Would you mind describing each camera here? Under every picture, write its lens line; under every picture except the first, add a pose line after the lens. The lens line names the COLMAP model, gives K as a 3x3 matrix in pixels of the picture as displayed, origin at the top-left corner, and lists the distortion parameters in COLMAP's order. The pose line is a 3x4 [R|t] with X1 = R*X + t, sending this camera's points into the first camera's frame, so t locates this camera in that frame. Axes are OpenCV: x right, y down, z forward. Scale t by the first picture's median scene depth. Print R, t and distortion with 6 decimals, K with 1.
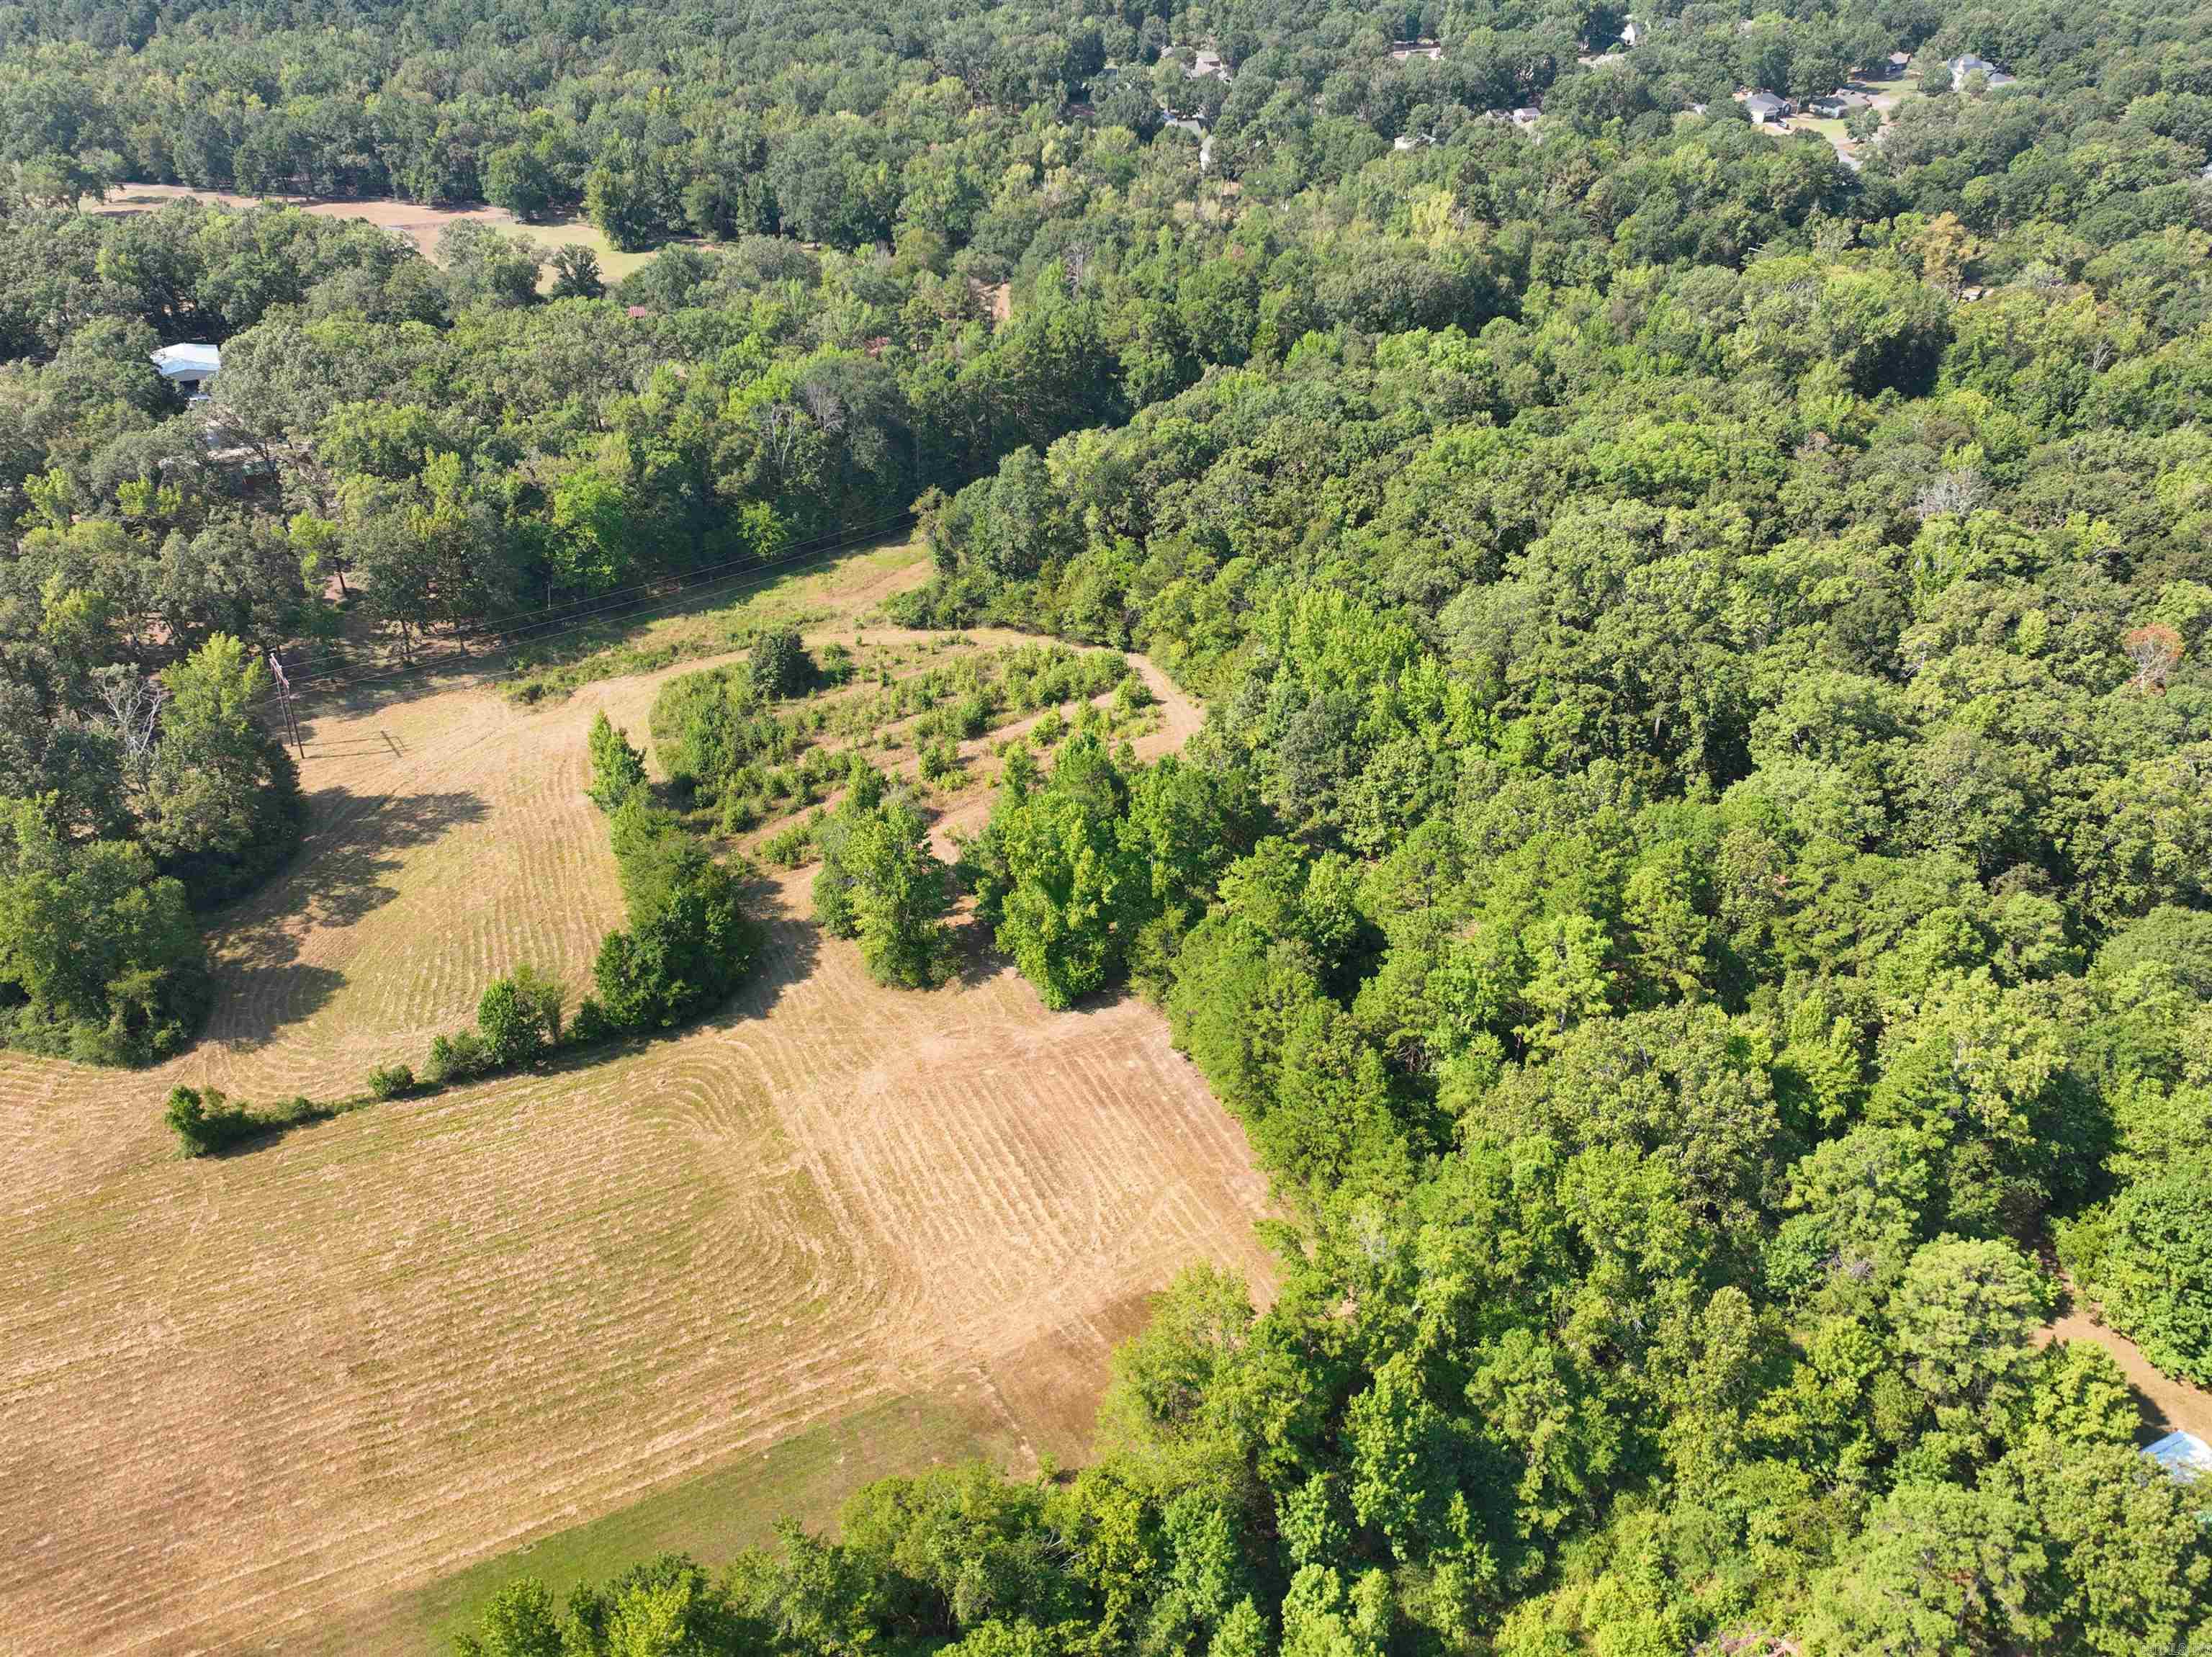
lens RADIAL K [[1734.9, 0, 1109.7], [0, 1734.9, 831.4], [0, 0, 1]] dist [0.006467, 0.002066]
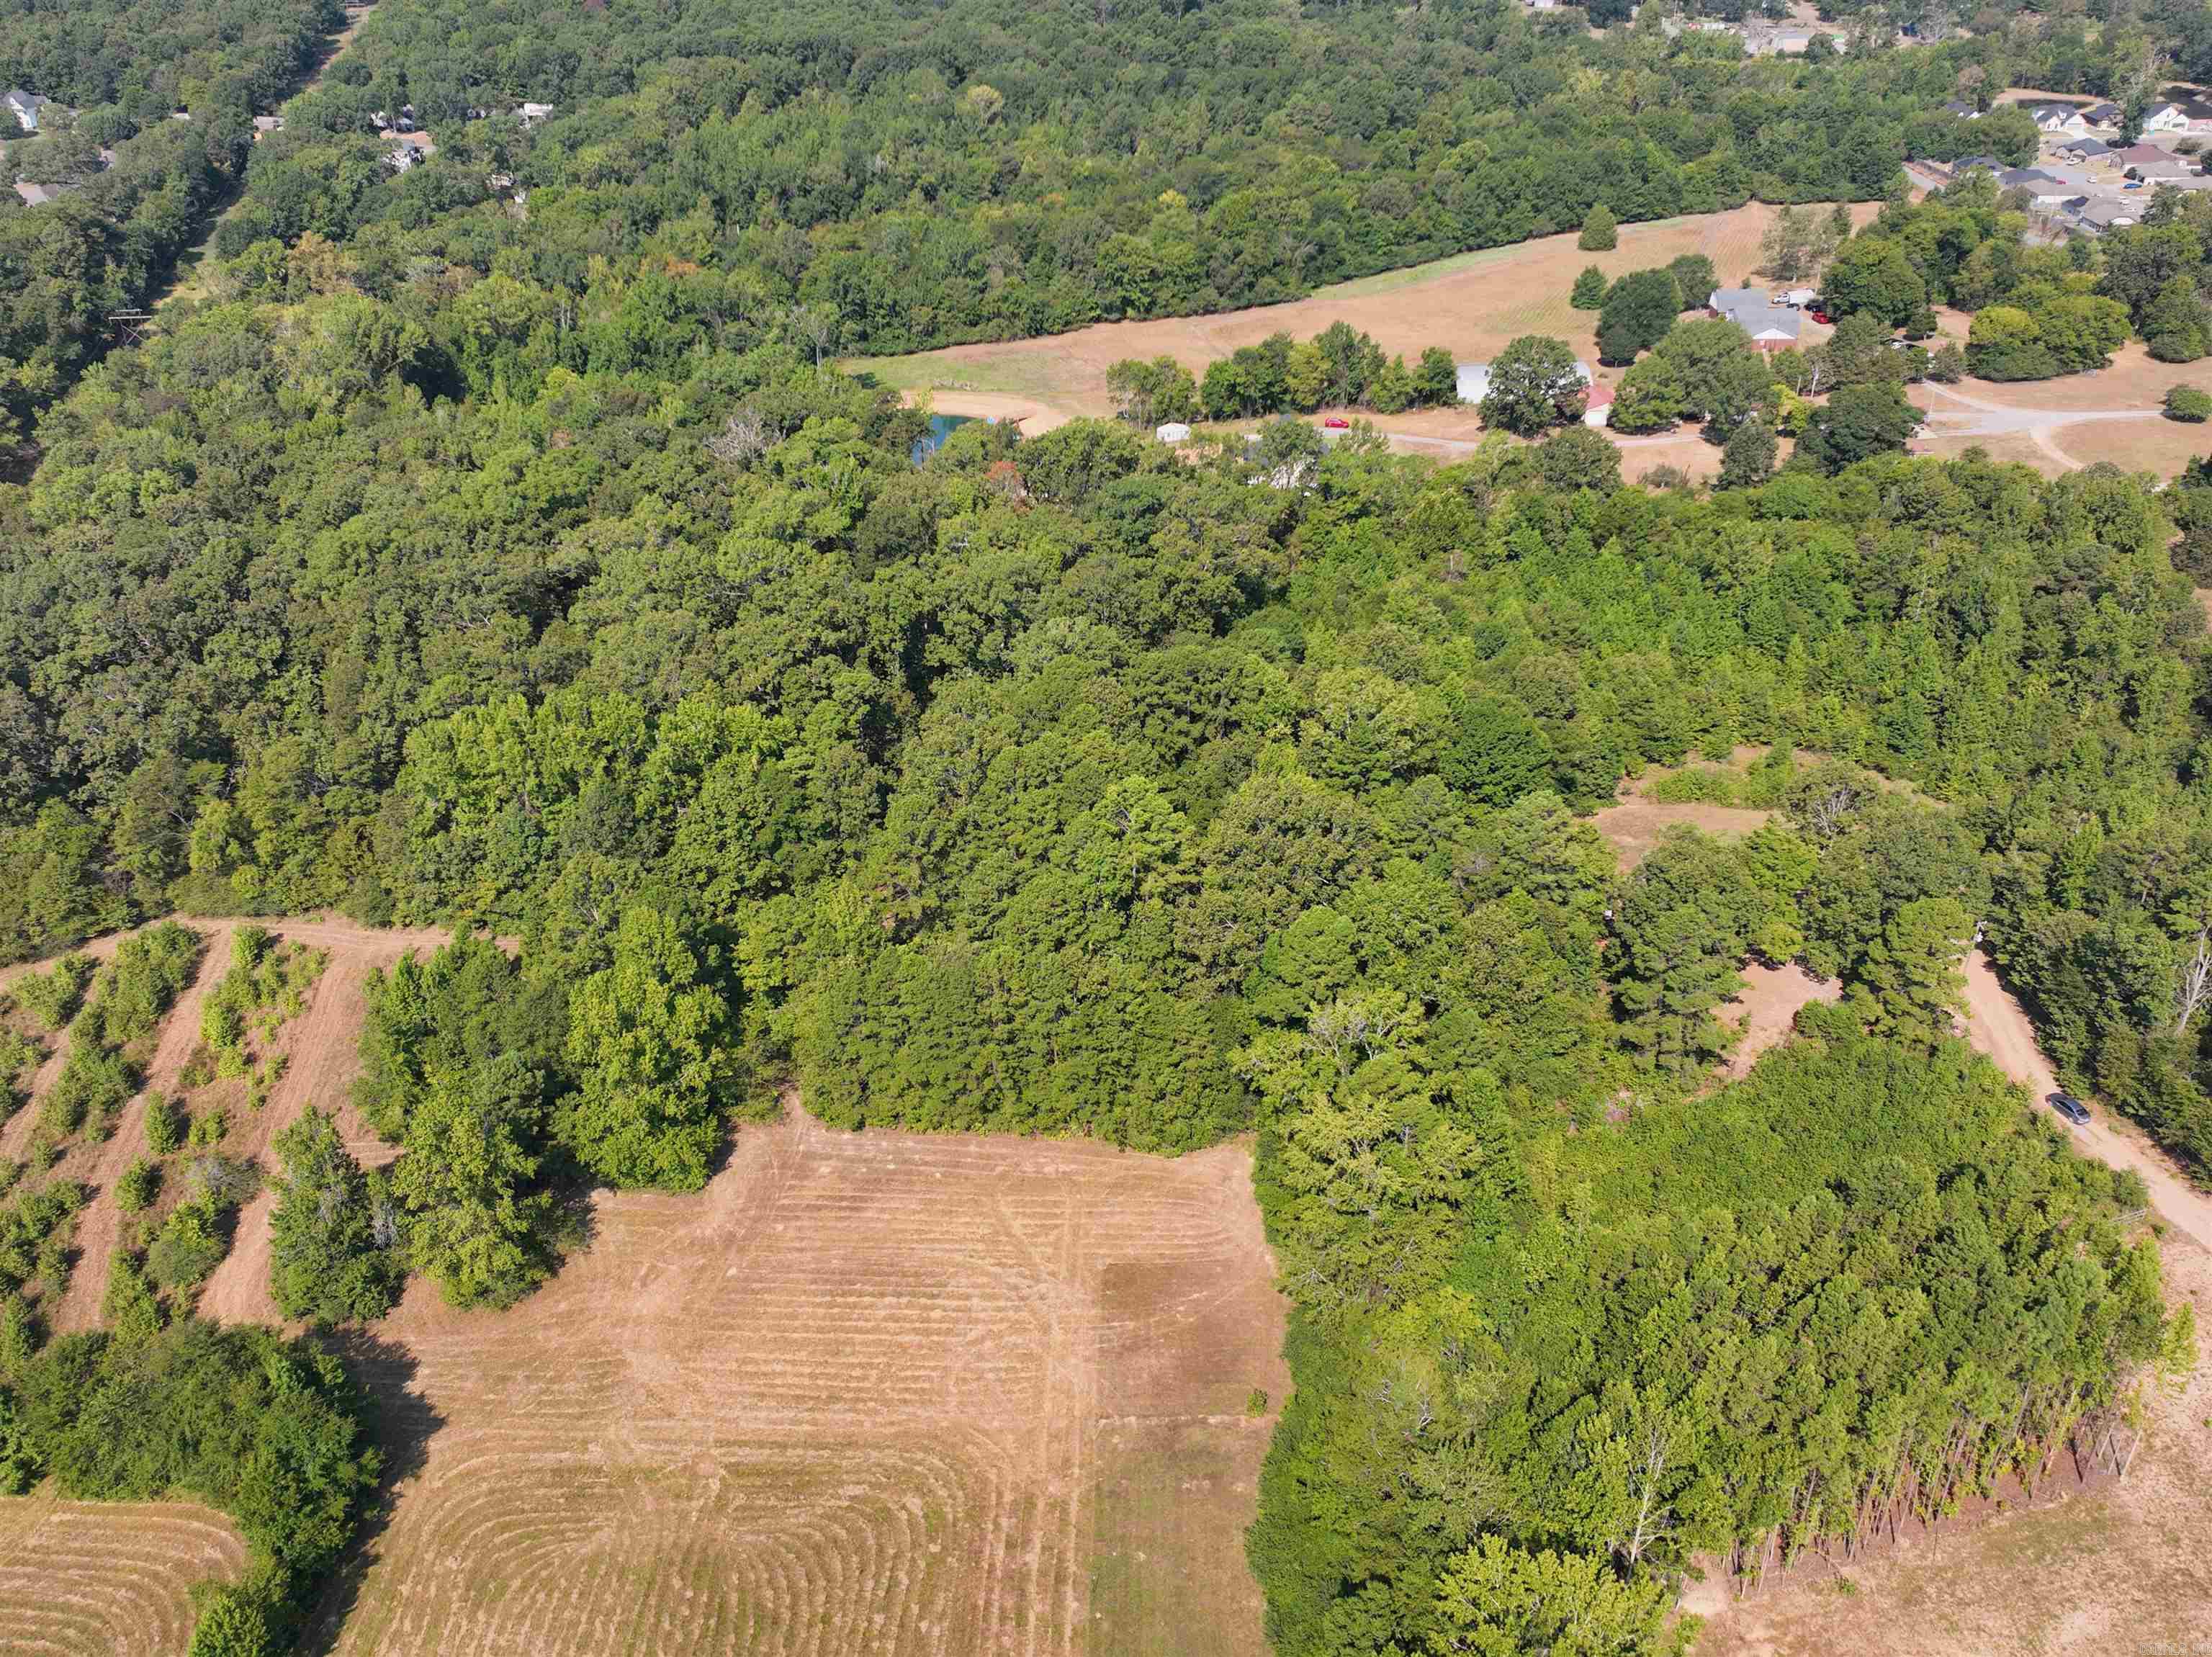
lens RADIAL K [[1895.9, 0, 1106.0], [0, 1895.9, 828.5], [0, 0, 1]] dist [0.012556, -0.000229]
pose [[0.476059, -0.443260, 0.759531, -0.480660], [0.474990, 0.856466, 0.202117, -0.124813], [-0.740103, 0.264550, 0.618273, 0.160029]]
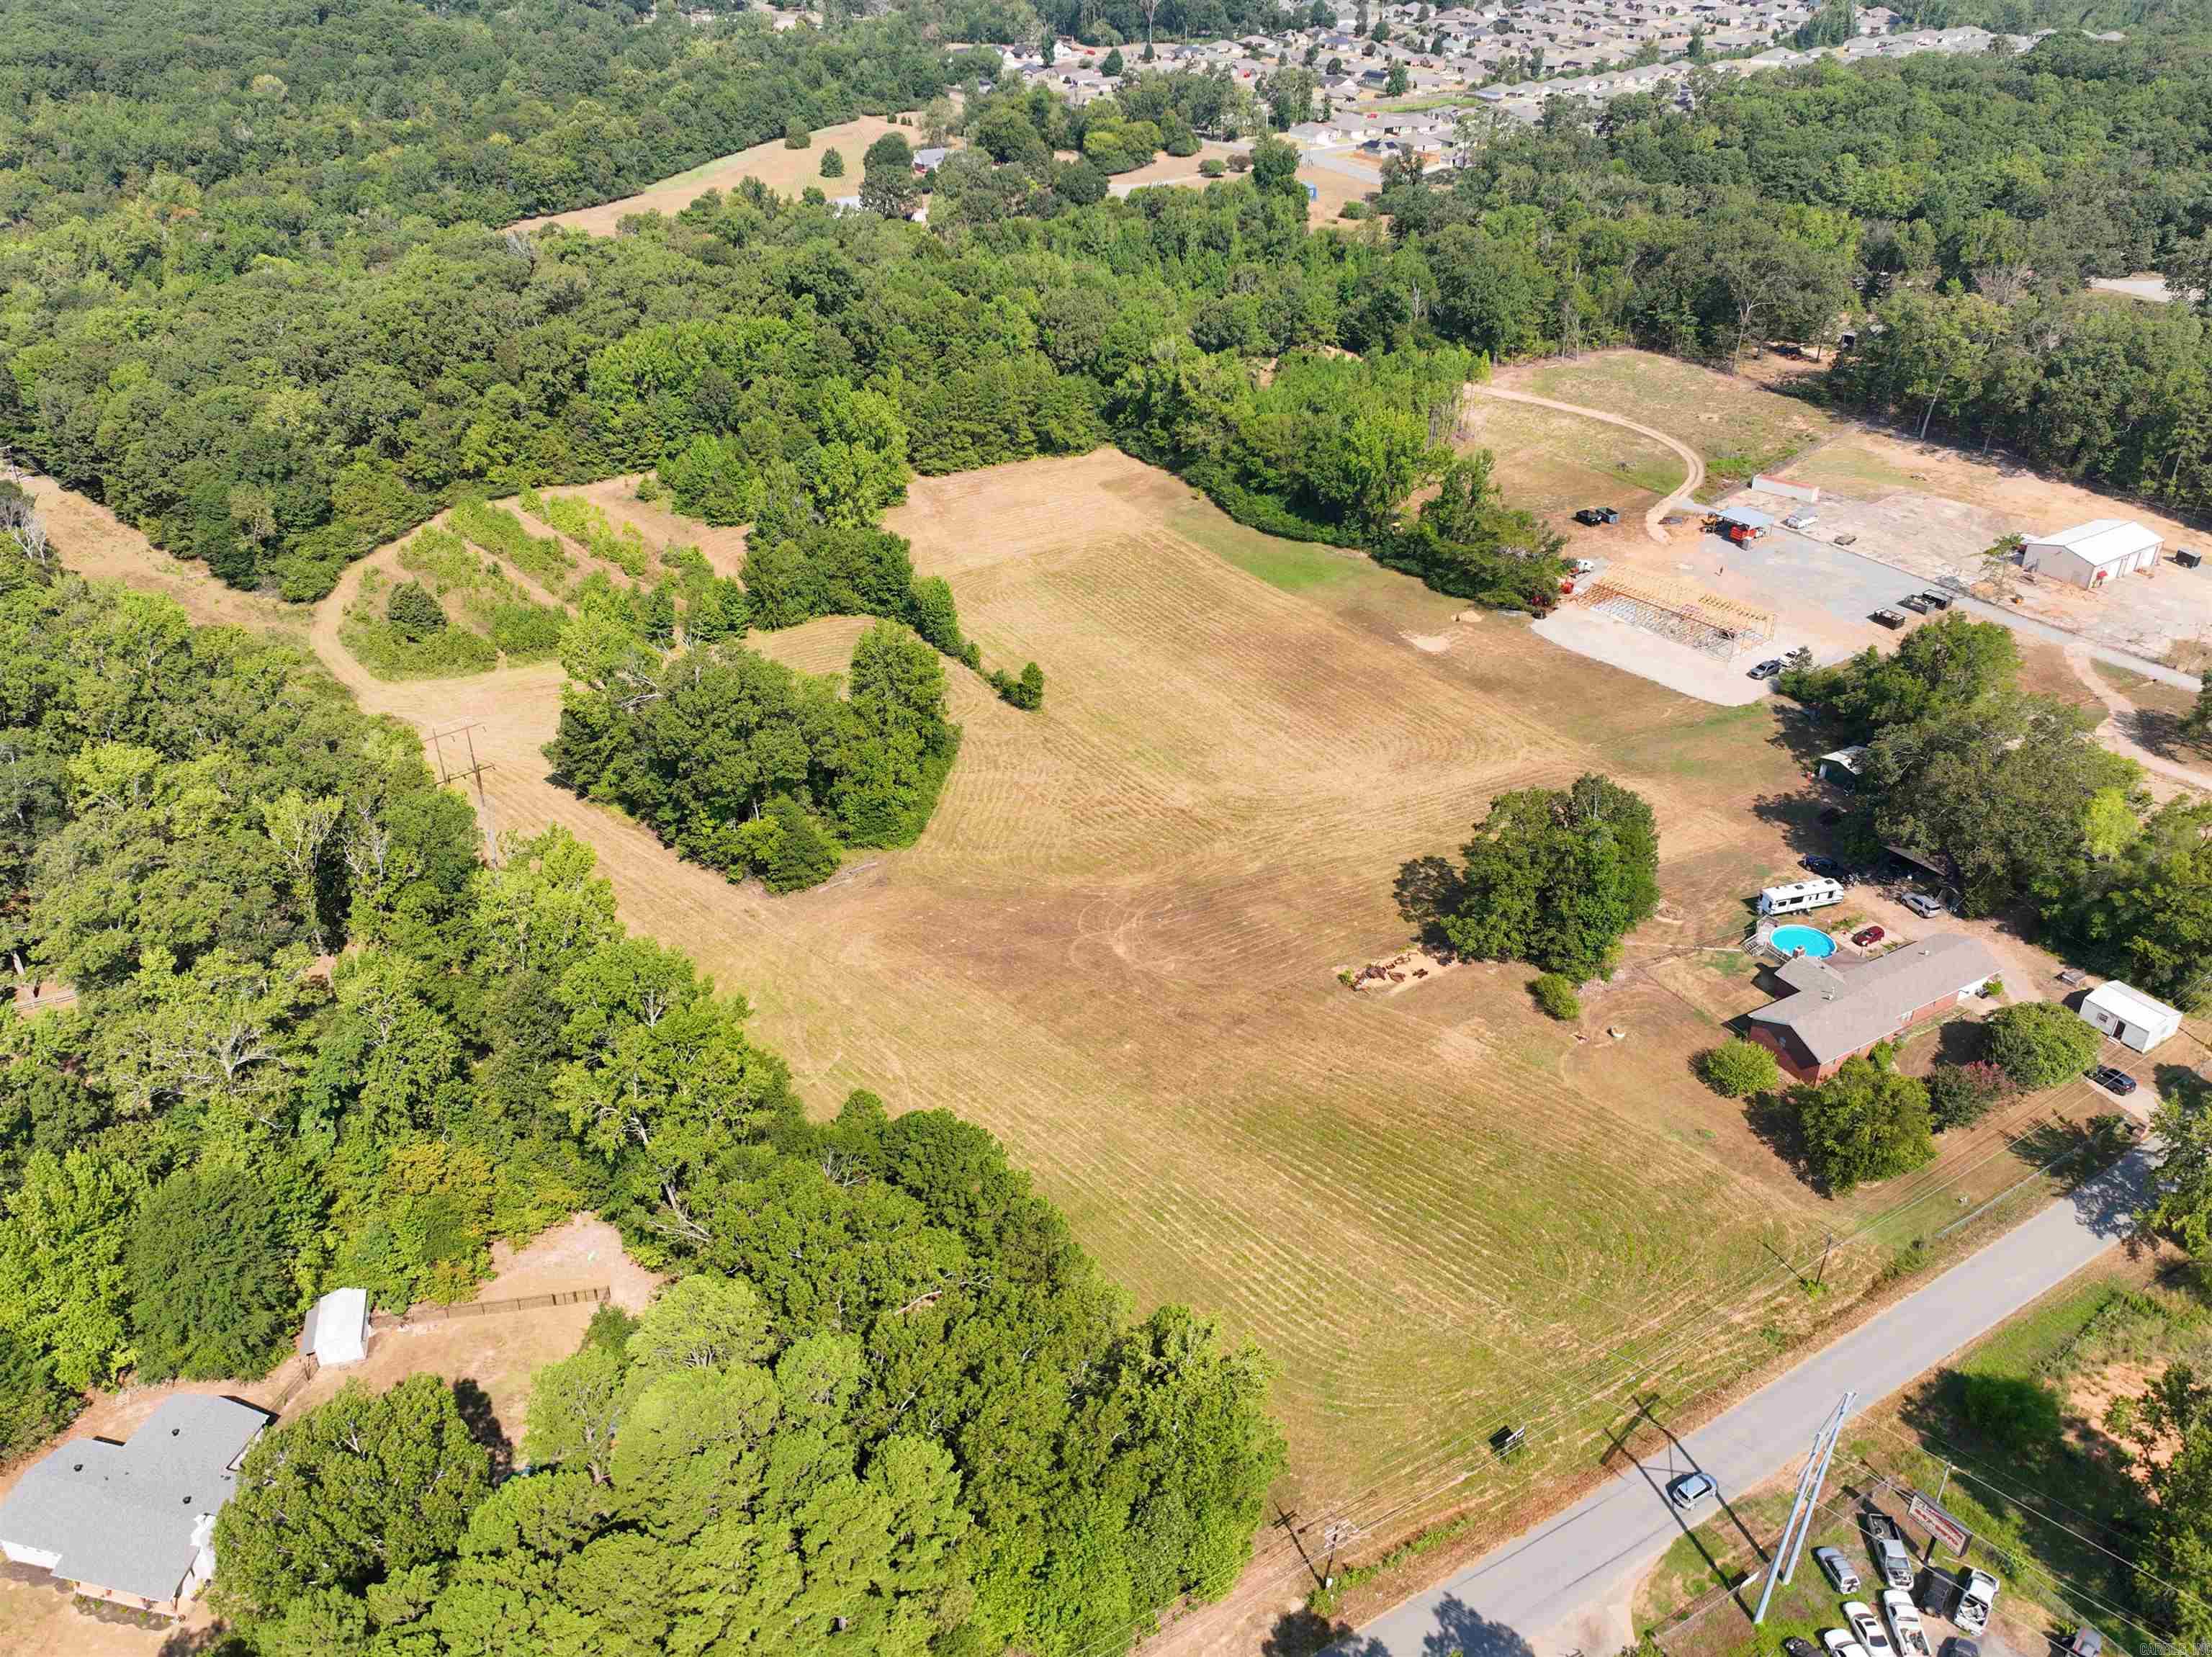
lens RADIAL K [[1734.9, 0, 1109.7], [0, 1734.9, 831.4], [0, 0, 1]] dist [0.006467, 0.002066]
pose [[-0.110958, -0.511512, 0.852082, -1.445526], [0.528879, 0.695498, 0.486384, -0.346594], [-0.841413, 0.504617, 0.193357, 0.523229]]
